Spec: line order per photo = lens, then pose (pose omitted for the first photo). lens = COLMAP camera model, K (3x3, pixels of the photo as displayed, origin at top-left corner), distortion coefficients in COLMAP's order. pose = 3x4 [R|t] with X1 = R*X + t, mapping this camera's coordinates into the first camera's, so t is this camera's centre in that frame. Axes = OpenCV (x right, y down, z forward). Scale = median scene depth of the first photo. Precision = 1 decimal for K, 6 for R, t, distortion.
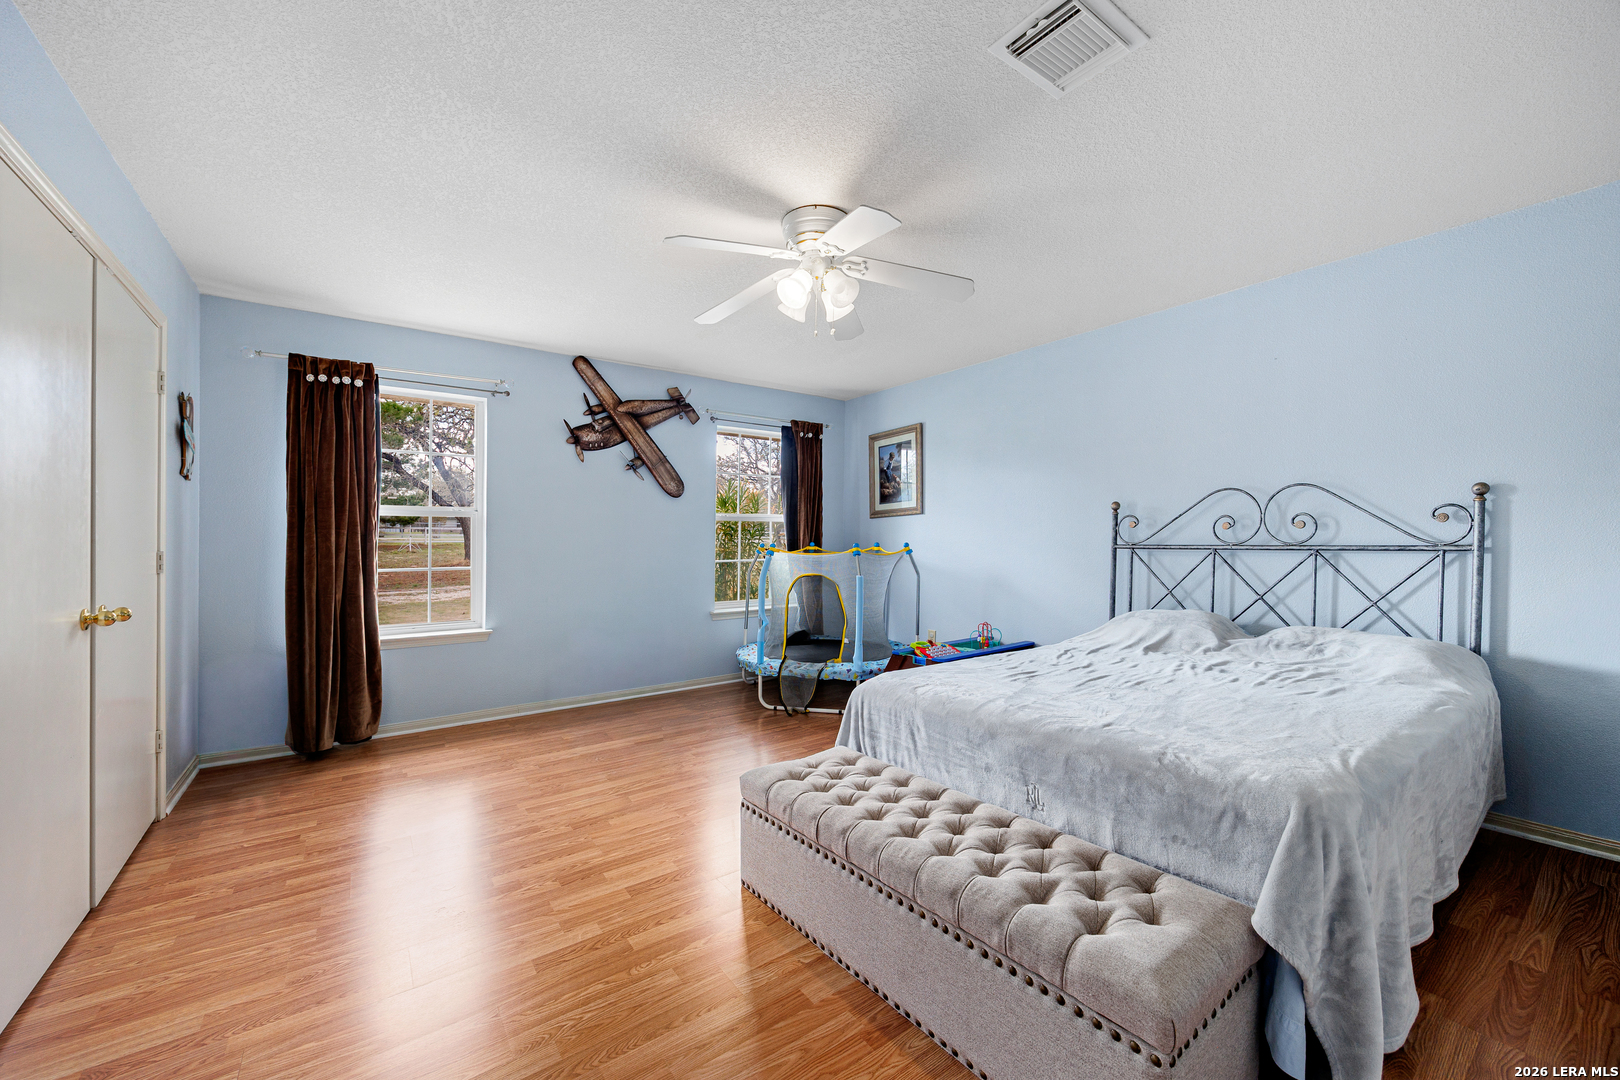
lens RADIAL K [[633.7, 0, 821.3], [0, 633.7, 547.0], [0, 0, 1]] dist [0.001760, -0.000196]
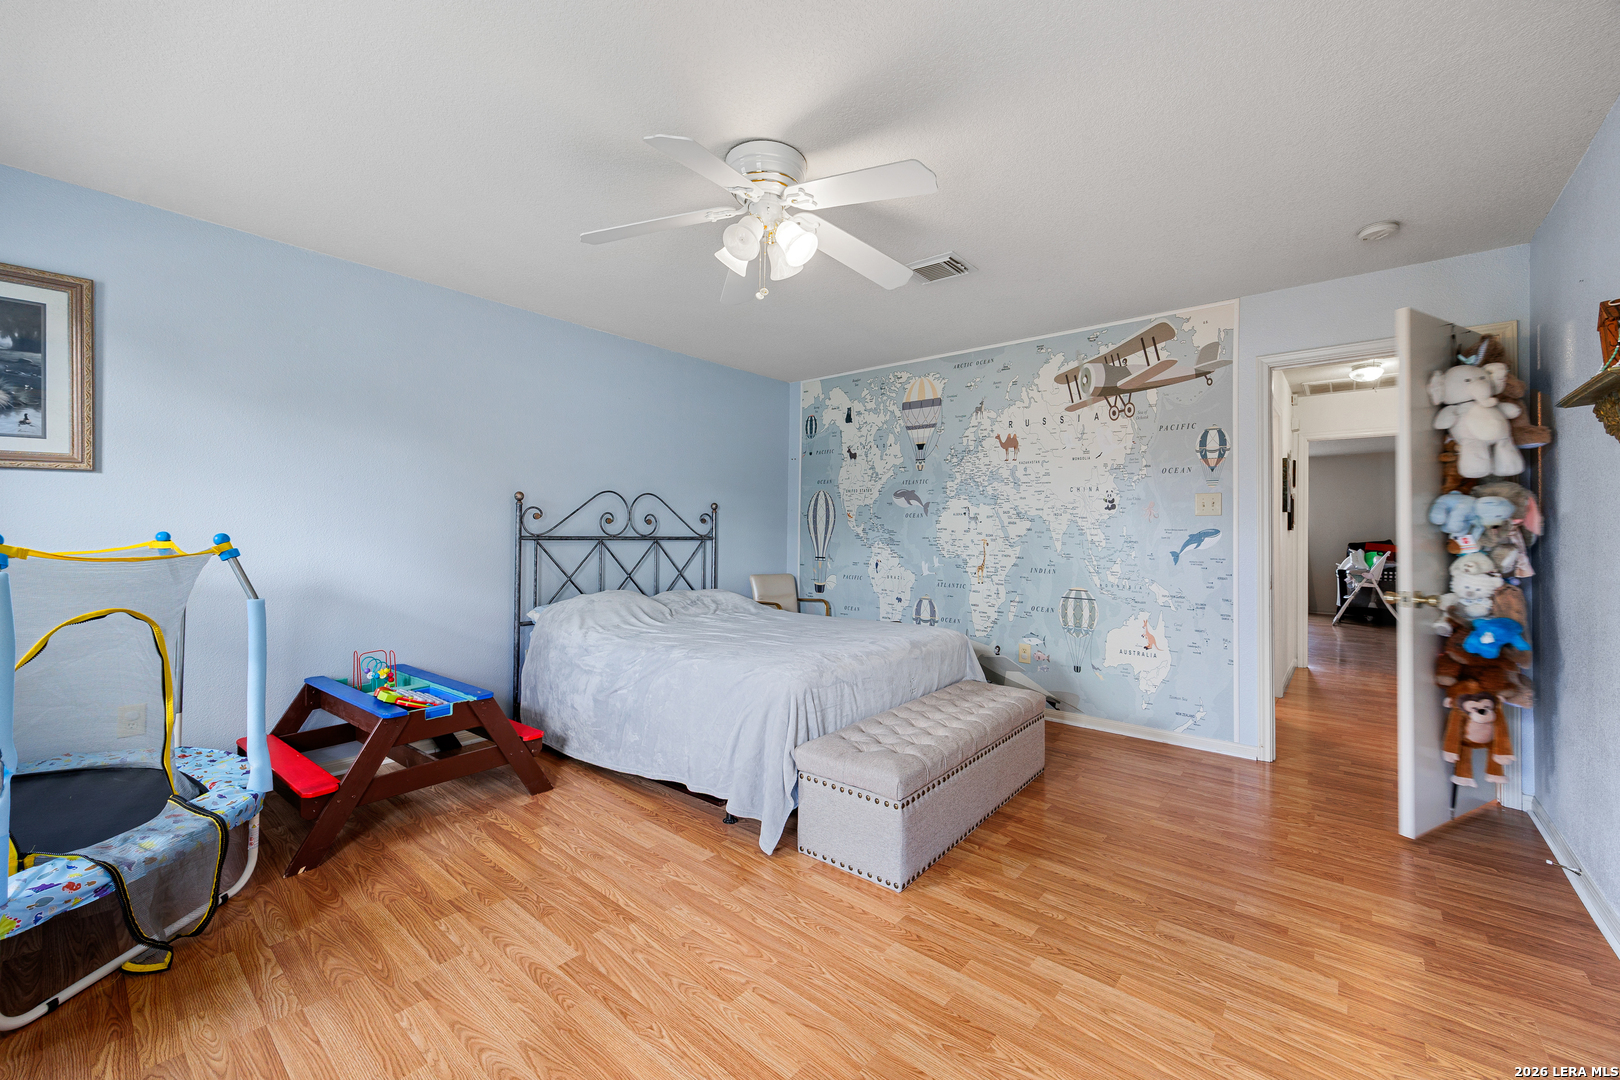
lens RADIAL K [[633.7, 0, 822.9], [0, 633.7, 536.5], [0, 0, 1]] dist [0.001760, -0.000196]
pose [[-0.238038, -0.004908, 0.971243, -0.734312], [-0.000958, 0.999988, 0.004818, -0.009728], [-0.971255, 0.000217, -0.238040, 0.956522]]
